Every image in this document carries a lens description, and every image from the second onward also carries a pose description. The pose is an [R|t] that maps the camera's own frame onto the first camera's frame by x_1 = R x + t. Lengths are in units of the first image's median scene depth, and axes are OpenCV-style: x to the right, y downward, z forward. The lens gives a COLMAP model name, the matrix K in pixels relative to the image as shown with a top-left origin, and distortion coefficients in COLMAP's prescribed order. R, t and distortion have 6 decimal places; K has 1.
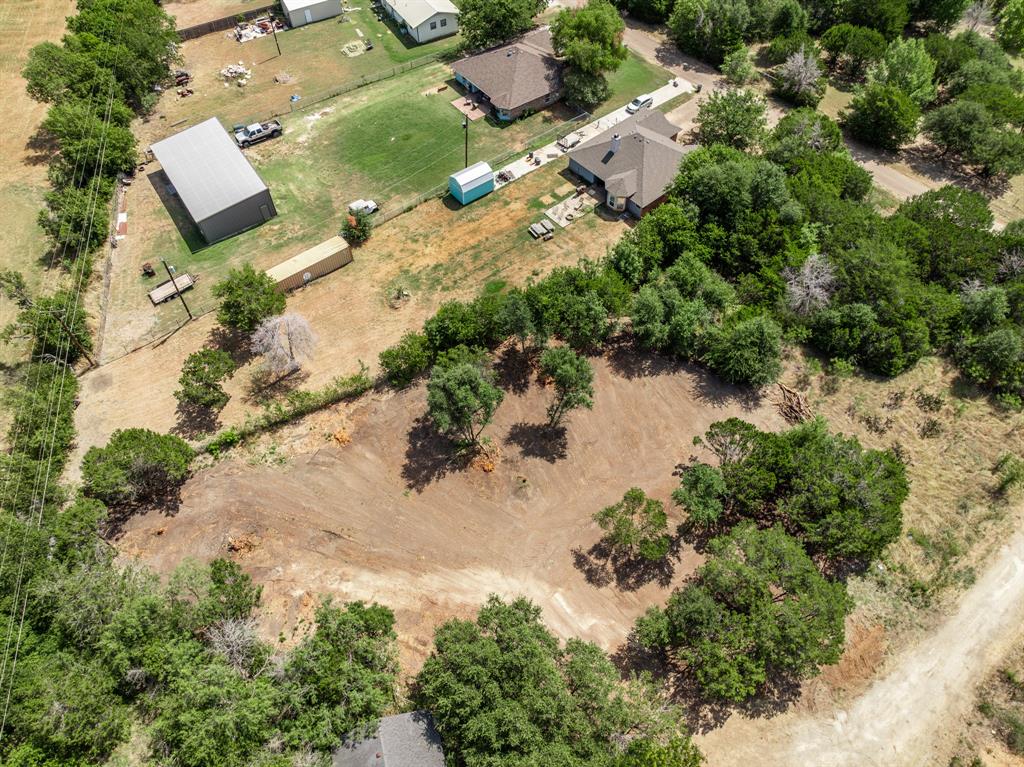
lens RADIAL K [[720.0, 0, 512.4], [0, 720.0, 379.7], [0, 0, 1]] dist [-0.037137, 0.025702]
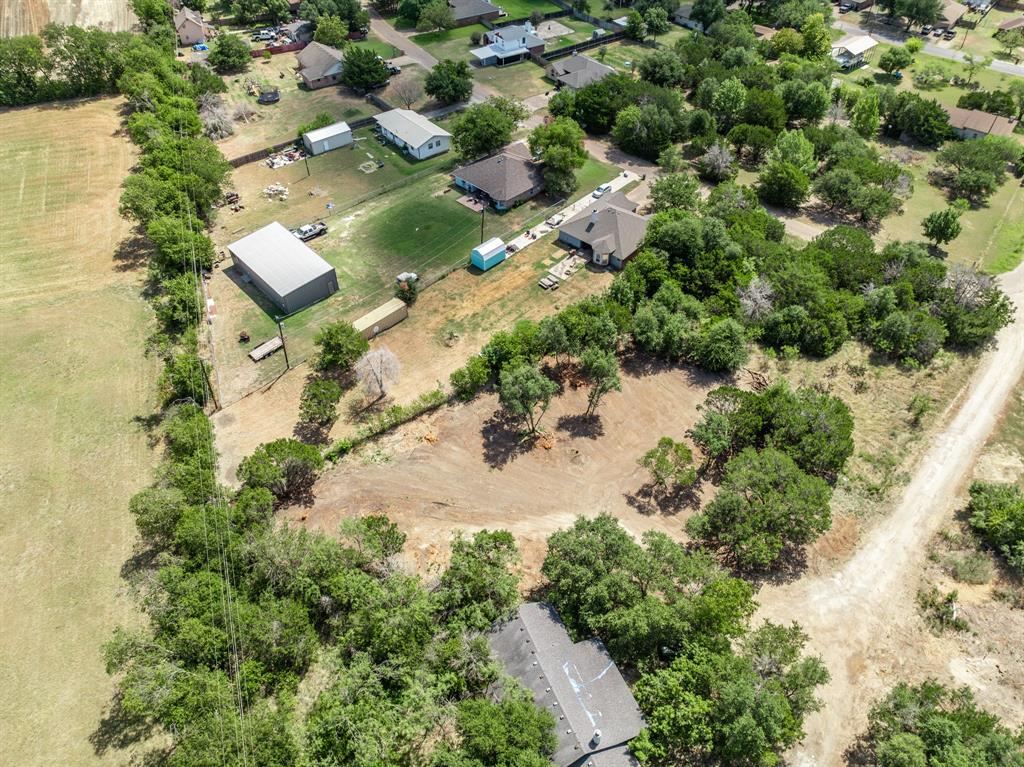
lens RADIAL K [[719.4, 0, 512.0], [0, 719.4, 383.5], [0, 0, 1]] dist [-0.039637, 0.030956]
pose [[0.990054, -0.097514, 0.101414, -0.188799], [0.112388, 0.981792, -0.153146, 0.173826], [-0.084634, 0.163020, 0.982986, -0.258089]]
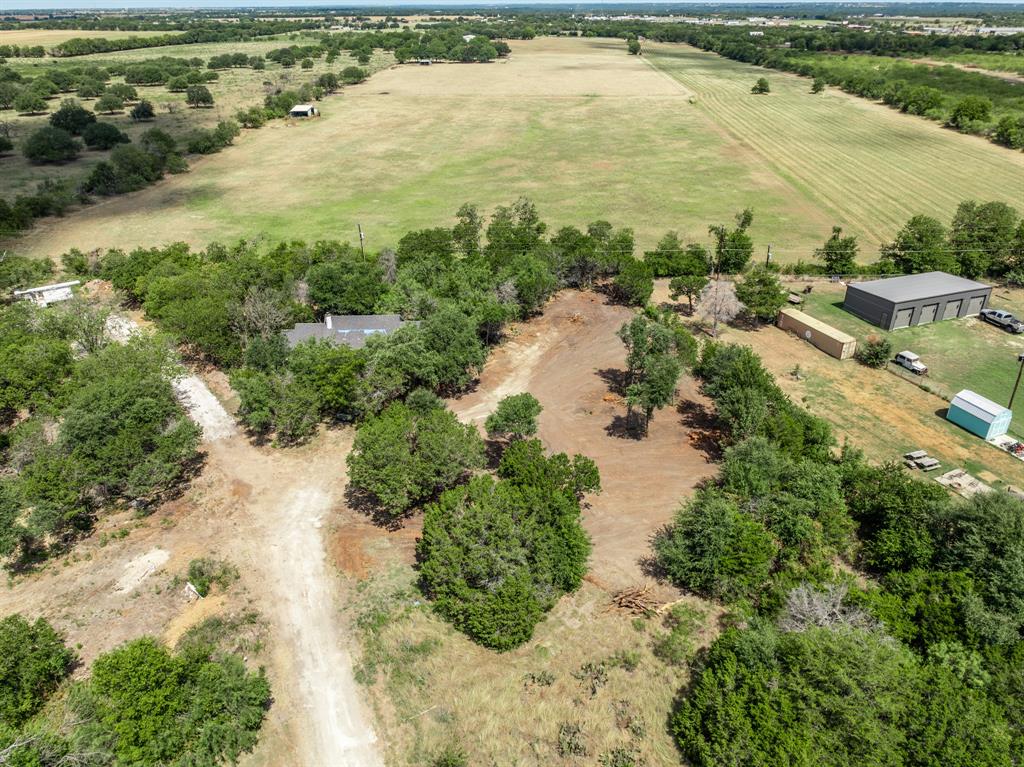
lens RADIAL K [[720.0, 0, 512.4], [0, 720.0, 379.7], [0, 0, 1]] dist [-0.037137, 0.025702]
pose [[-0.260766, 0.459404, -0.849087, 0.880343], [-0.778593, 0.419926, 0.466320, -0.286301], [0.570783, 0.782694, 0.248186, 0.496838]]
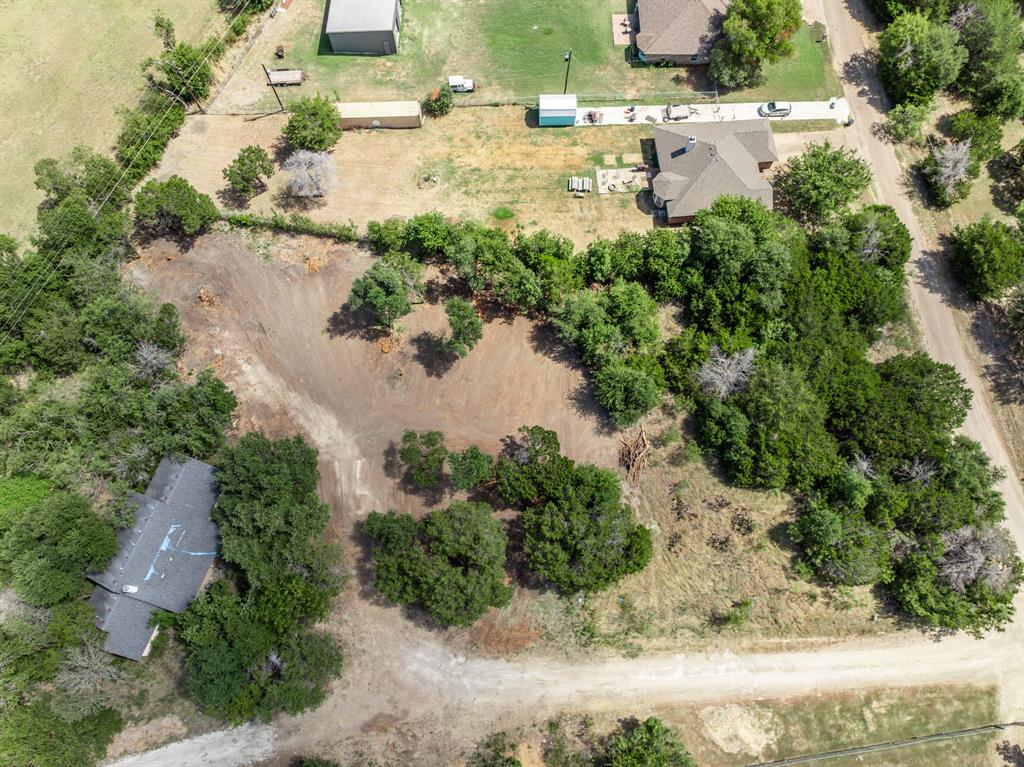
lens RADIAL K [[720.0, 0, 512.4], [0, 720.0, 379.7], [0, 0, 1]] dist [-0.037137, 0.025702]
pose [[0.805814, 0.561347, -0.188557, 0.350114], [-0.483744, 0.807664, 0.337151, -0.311160], [0.341549, -0.180468, 0.922375, -0.073263]]
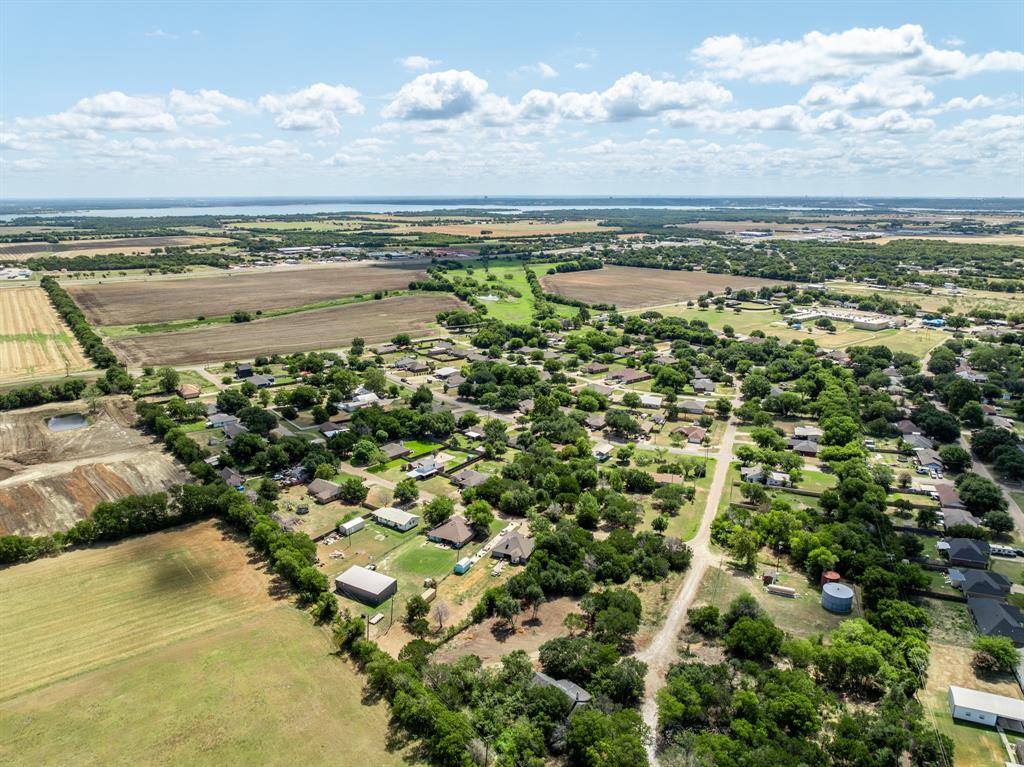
lens RADIAL K [[720.0, 0, 512.4], [0, 720.0, 379.7], [0, 0, 1]] dist [-0.037137, 0.025702]
pose [[0.907811, -0.101604, 0.406886, -1.012804], [0.338811, 0.749467, -0.568777, 0.879059], [-0.247157, 0.654199, 0.714799, -1.564075]]
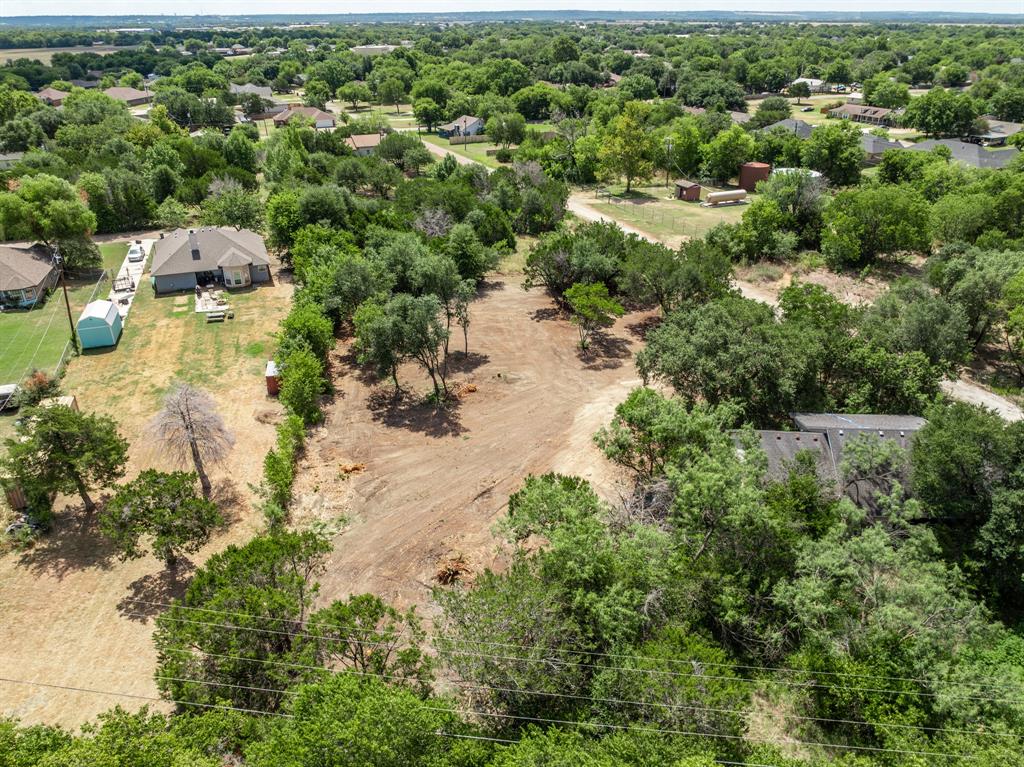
lens RADIAL K [[720.0, 0, 512.4], [0, 720.0, 379.7], [0, 0, 1]] dist [-0.037137, 0.025702]
pose [[0.334575, -0.418801, 0.844195, -0.680964], [0.761202, 0.648209, 0.019891, 0.118063], [-0.555546, 0.635948, 0.535667, 0.392982]]
